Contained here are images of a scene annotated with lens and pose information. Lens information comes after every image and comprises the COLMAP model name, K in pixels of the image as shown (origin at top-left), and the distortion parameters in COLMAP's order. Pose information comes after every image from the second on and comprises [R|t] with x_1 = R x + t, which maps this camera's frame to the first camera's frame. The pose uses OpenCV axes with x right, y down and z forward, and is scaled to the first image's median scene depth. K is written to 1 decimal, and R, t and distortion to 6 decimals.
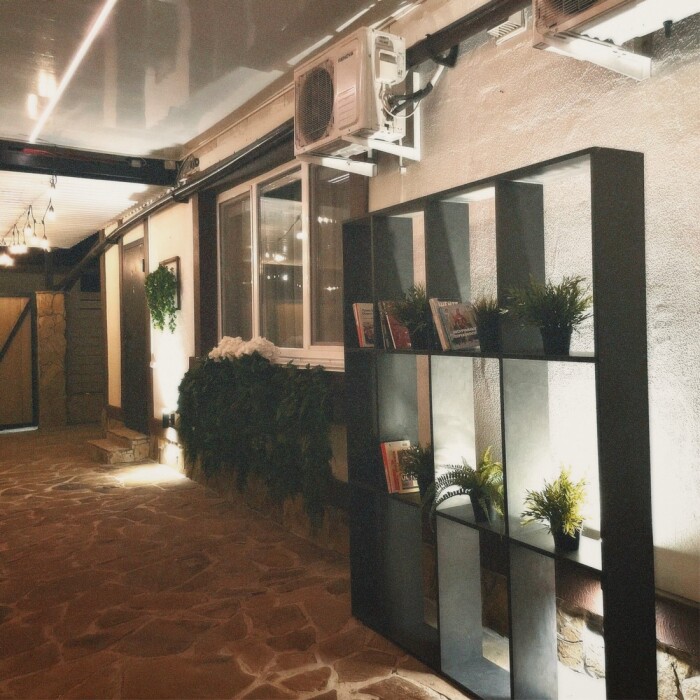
lens RADIAL K [[718.4, 0, 363.1], [0, 718.4, 349.3], [0, 0, 1]] dist [0.112728, -0.182987]
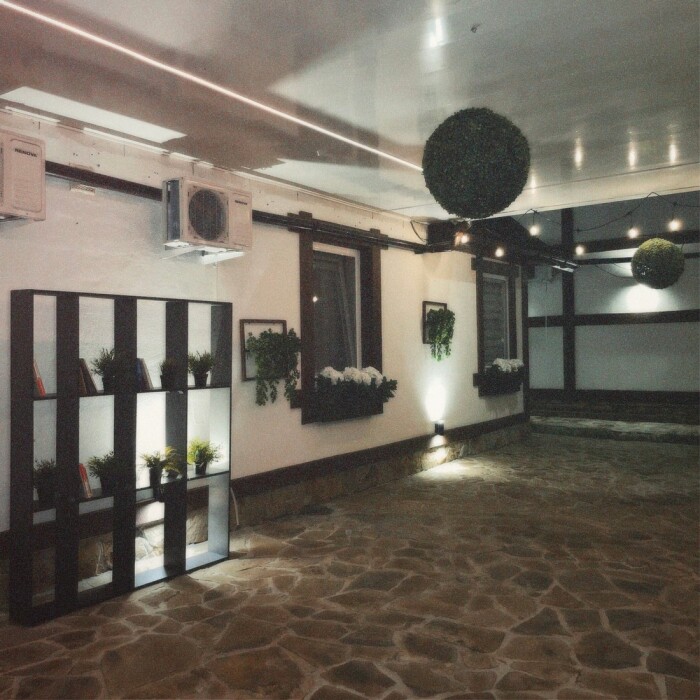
lens RADIAL K [[718.4, 0, 363.1], [0, 718.4, 349.3], [0, 0, 1]] dist [0.112728, -0.182987]
pose [[-0.406413, 0.012067, 0.913610, -1.485642], [0.041967, 0.999104, 0.005472, -0.073959], [-0.912725, 0.040565, -0.406555, 1.091591]]
